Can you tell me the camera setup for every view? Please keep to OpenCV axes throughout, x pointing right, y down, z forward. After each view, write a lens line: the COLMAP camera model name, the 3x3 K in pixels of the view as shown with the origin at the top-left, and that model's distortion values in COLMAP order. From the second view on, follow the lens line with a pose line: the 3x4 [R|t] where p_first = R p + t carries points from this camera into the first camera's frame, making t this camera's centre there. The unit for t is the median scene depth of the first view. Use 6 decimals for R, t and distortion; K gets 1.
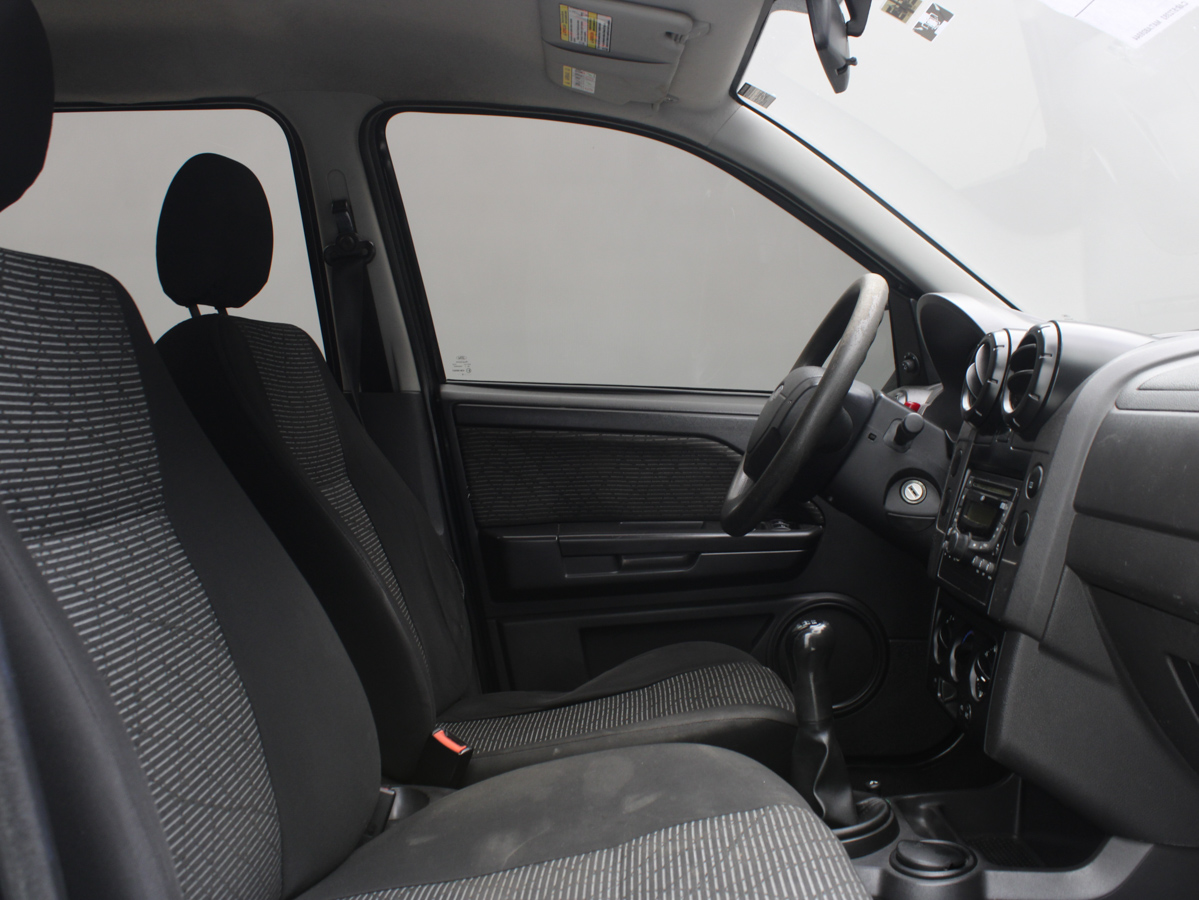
lens RADIAL K [[1210.4, 0, 603.8], [0, 1210.4, 429.5], [0, 0, 1]] dist [-0.176435, 0.187258]
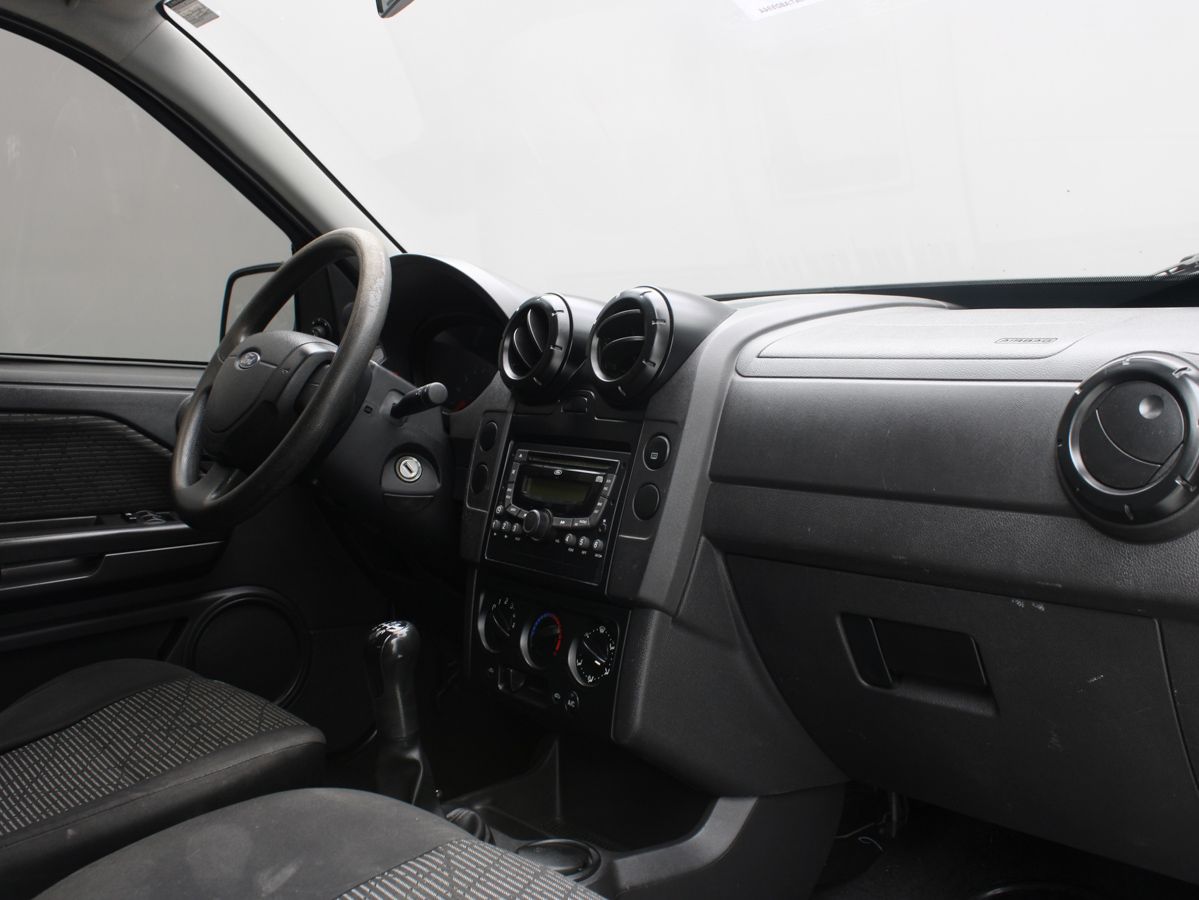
lens RADIAL K [[1210.4, 0, 603.8], [0, 1210.4, 429.5], [0, 0, 1]] dist [-0.176435, 0.187258]
pose [[0.771285, -0.030096, 0.635778, -0.253899], [0.015039, 0.999464, 0.029068, -0.003172], [-0.636312, -0.012858, 0.771324, 0.232289]]
